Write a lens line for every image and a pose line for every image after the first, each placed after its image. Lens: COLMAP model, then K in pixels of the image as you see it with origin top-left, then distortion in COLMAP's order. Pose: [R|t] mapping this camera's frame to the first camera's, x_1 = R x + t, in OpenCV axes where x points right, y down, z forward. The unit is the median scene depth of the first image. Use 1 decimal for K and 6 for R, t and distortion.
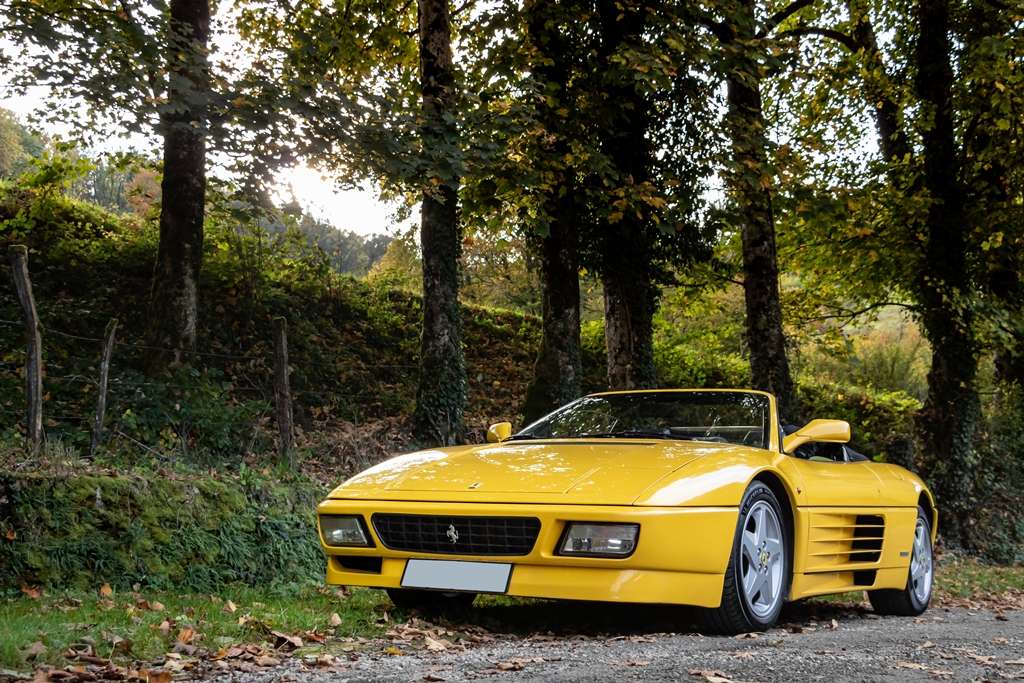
lens RADIAL K [[1312.7, 0, 532.2], [0, 1312.7, 368.2], [0, 0, 1]] dist [-0.033183, 0.053154]
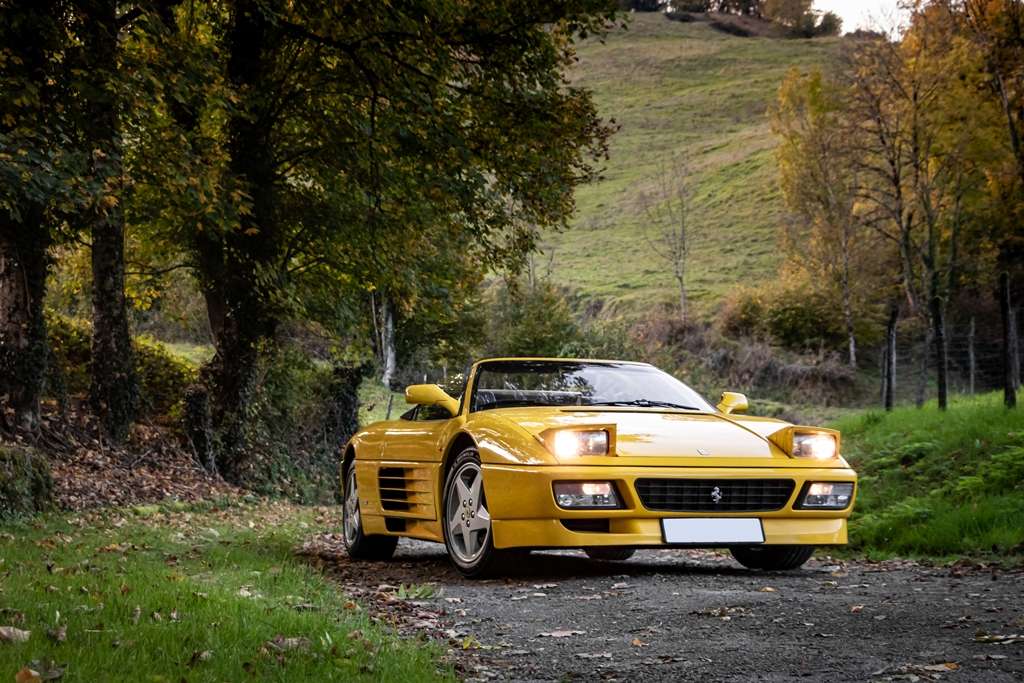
lens RADIAL K [[1647.3, 0, 520.0], [0, 1647.3, 355.5], [0, 0, 1]] dist [0.011091, 0.012668]
pose [[0.804900, 0.049546, 0.591339, -0.529657], [-0.087668, 0.995502, 0.035919, -0.080974], [-0.586899, -0.080752, 0.805623, -0.464757]]
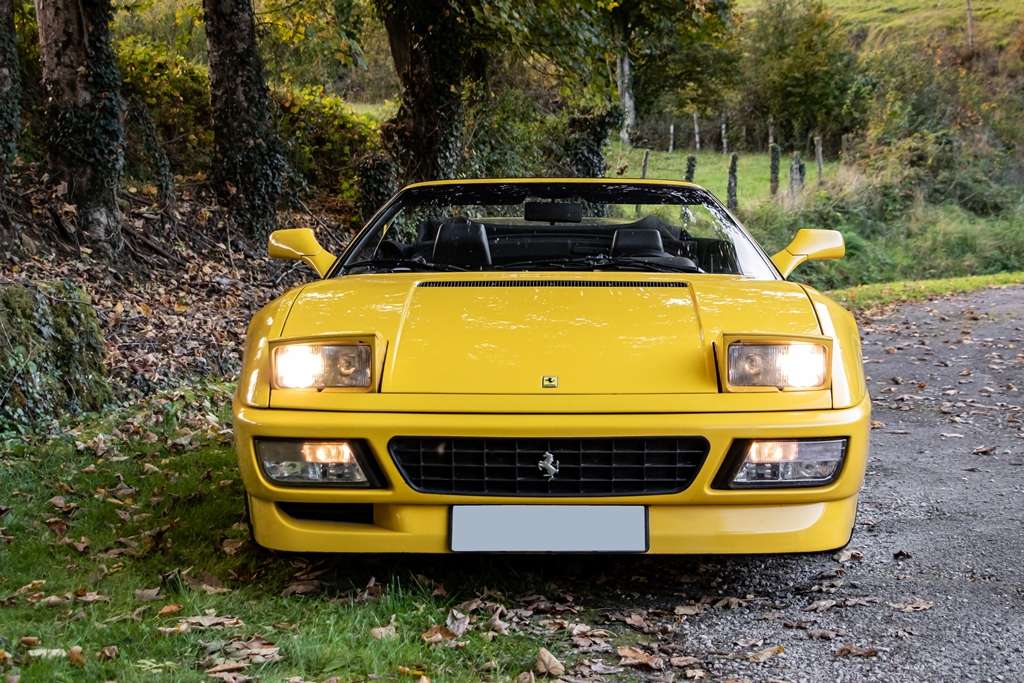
lens RADIAL K [[1705.2, 0, 512.0], [0, 1705.2, 341.5], [0, 0, 1]] dist [-0.030922, 0.183424]
pose [[0.879744, -0.060271, 0.471612, -0.201934], [-0.028159, 0.983586, 0.178228, -0.034127], [-0.474613, -0.170075, 0.863607, 0.137954]]
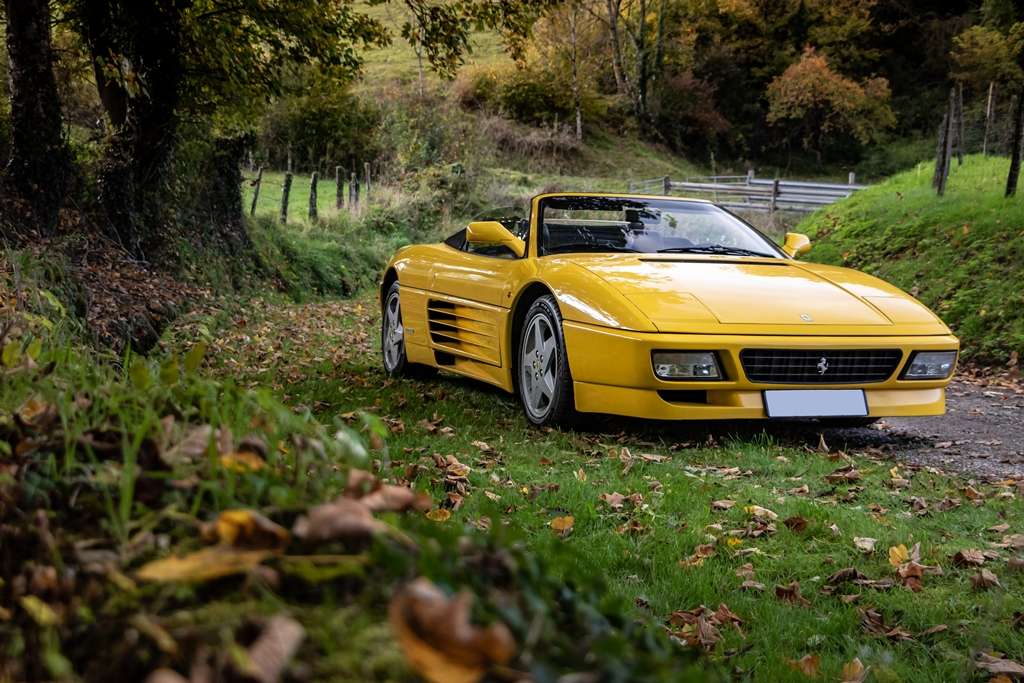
lens RADIAL K [[1411.8, 0, 512.0], [0, 1411.8, 341.5], [0, 0, 1]] dist [-0.025819, 0.069367]
pose [[0.651912, -0.060036, 0.755915, -0.488664], [-0.099430, 0.981487, 0.163701, -0.025912], [-0.751748, -0.181879, 0.633873, 0.201858]]
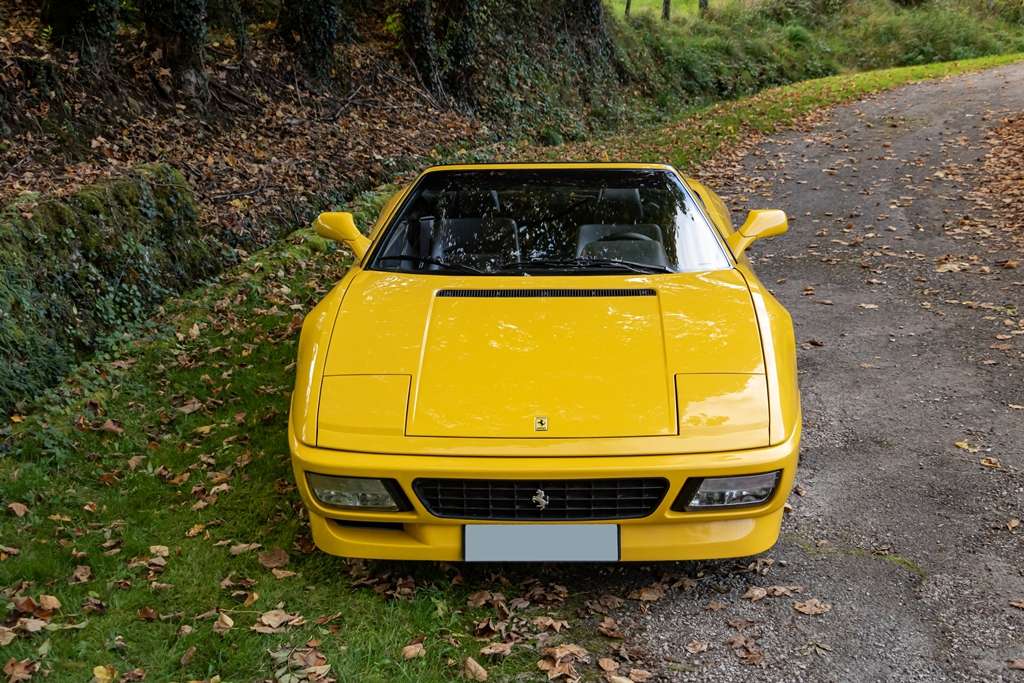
lens RADIAL K [[1296.8, 0, 517.0], [0, 1296.8, 411.8], [0, 0, 1]] dist [-0.019998, 0.058287]
pose [[0.883331, -0.186259, 0.430156, -0.175830], [-0.013364, 0.907287, 0.420300, -0.109798], [-0.468560, -0.377012, 0.798945, 0.178035]]
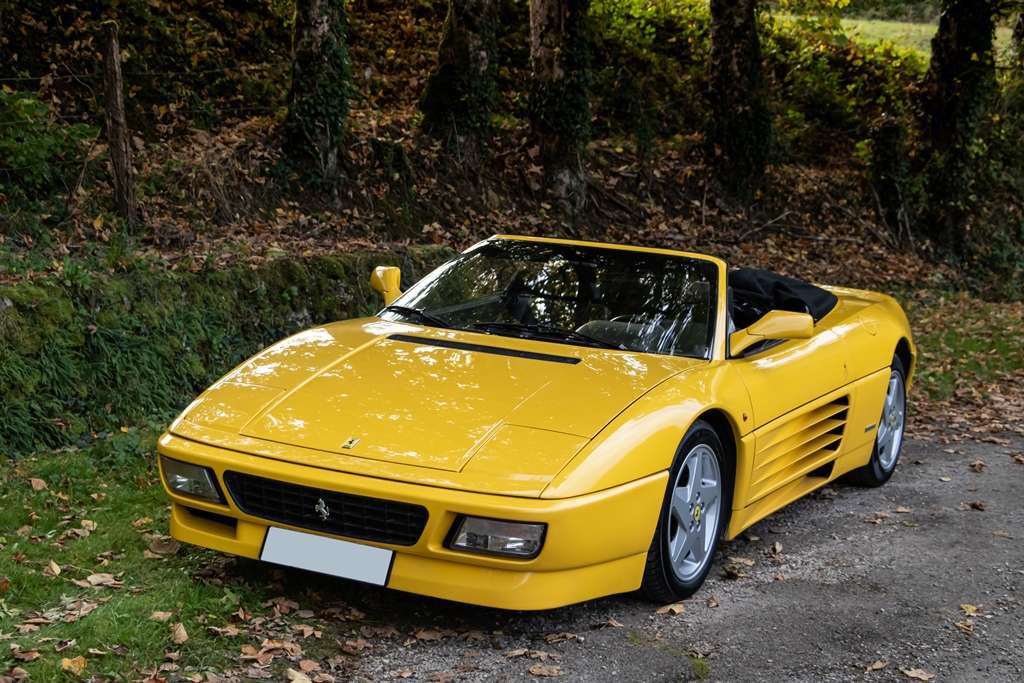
lens RADIAL K [[1620.0, 0, 508.6], [0, 1620.0, 323.9], [0, 0, 1]] dist [0.019251, -0.024583]
pose [[0.998778, 0.018987, 0.045618, 0.003488], [-0.029714, 0.968431, 0.247503, -0.107321], [-0.039479, -0.248556, 0.967813, 0.015635]]
